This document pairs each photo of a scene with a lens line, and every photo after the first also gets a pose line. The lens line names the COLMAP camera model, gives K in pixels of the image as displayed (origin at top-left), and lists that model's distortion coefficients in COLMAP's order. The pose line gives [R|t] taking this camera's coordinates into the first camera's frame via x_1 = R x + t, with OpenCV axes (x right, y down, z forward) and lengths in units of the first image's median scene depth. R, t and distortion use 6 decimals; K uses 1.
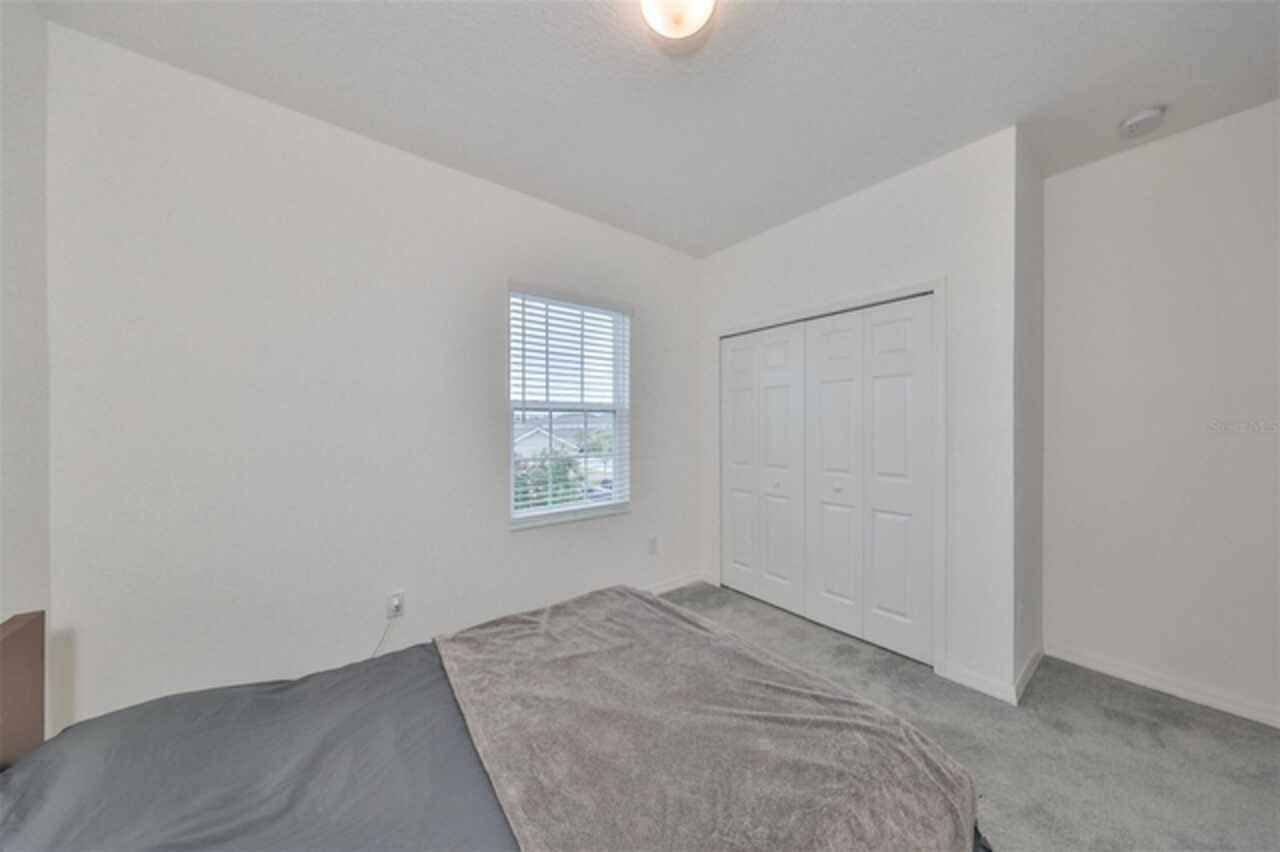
lens RADIAL K [[432.7, 0, 610.9], [0, 432.7, 425.7], [0, 0, 1]] dist [0.000252, 0.000011]
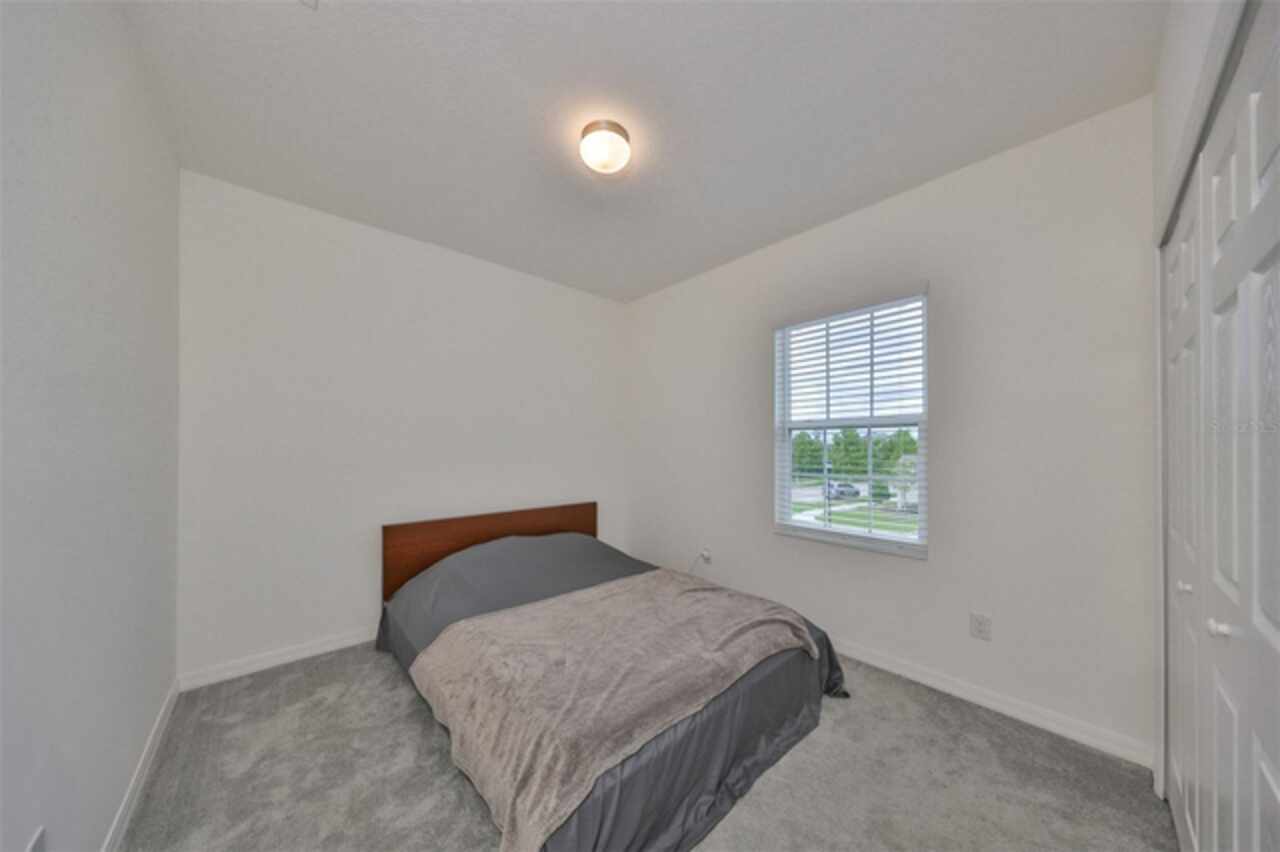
lens RADIAL K [[399.9, 0, 652.6], [0, 399.9, 442.8], [0, 0, 1]] dist [-0.000387, -0.000006]
pose [[0.098654, -0.010476, -0.995067, 0.704107], [0.002862, 0.999943, -0.010244, 0.006692], [0.995118, -0.001837, 0.098679, 0.479062]]
